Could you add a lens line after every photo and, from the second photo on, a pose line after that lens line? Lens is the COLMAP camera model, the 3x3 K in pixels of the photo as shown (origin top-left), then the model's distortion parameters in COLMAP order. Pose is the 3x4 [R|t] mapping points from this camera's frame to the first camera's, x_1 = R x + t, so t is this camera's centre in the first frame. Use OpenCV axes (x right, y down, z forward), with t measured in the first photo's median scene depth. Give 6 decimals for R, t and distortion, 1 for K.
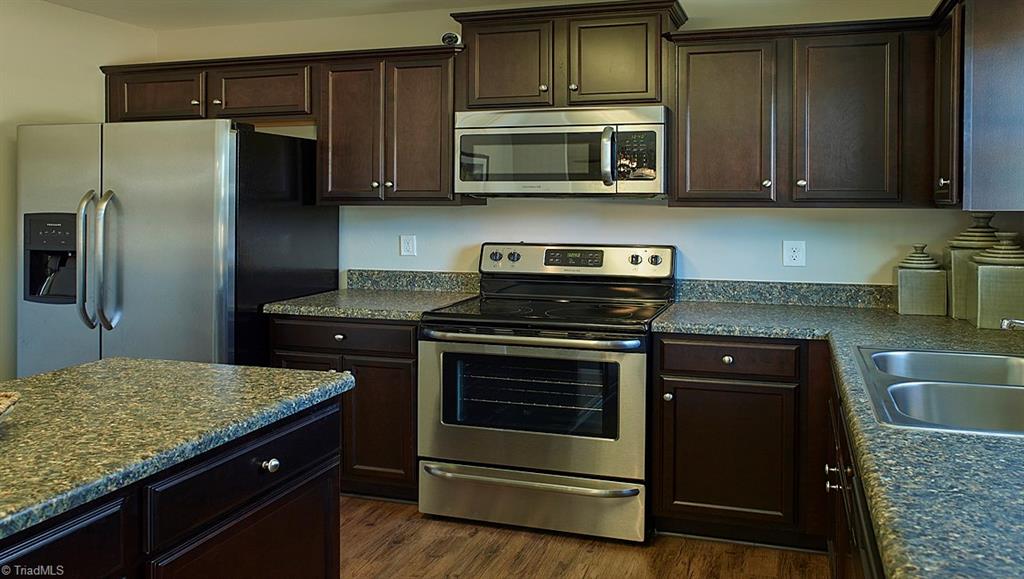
lens RADIAL K [[854.9, 0, 519.2], [0, 854.9, 239.9], [0, 0, 1]] dist [-0.027828, 0.067081]
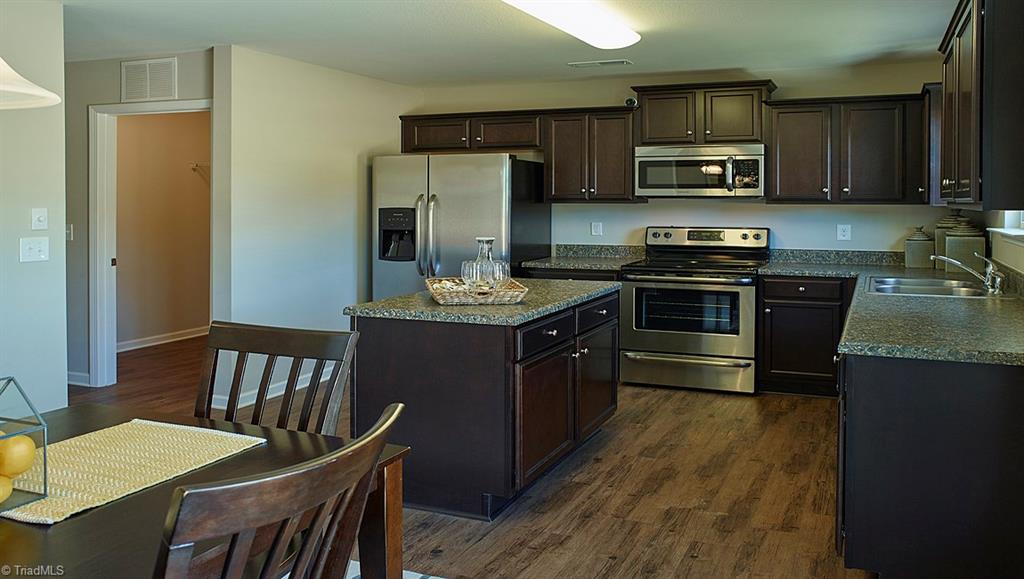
lens RADIAL K [[854.9, 0, 536.4], [0, 854.9, 233.1], [0, 0, 1]] dist [-0.027828, 0.067081]
pose [[0.997623, 0.001767, -0.068878, -0.156028], [-0.002352, 0.999962, -0.008403, 0.032895], [0.068861, 0.008545, 0.997590, -0.685316]]
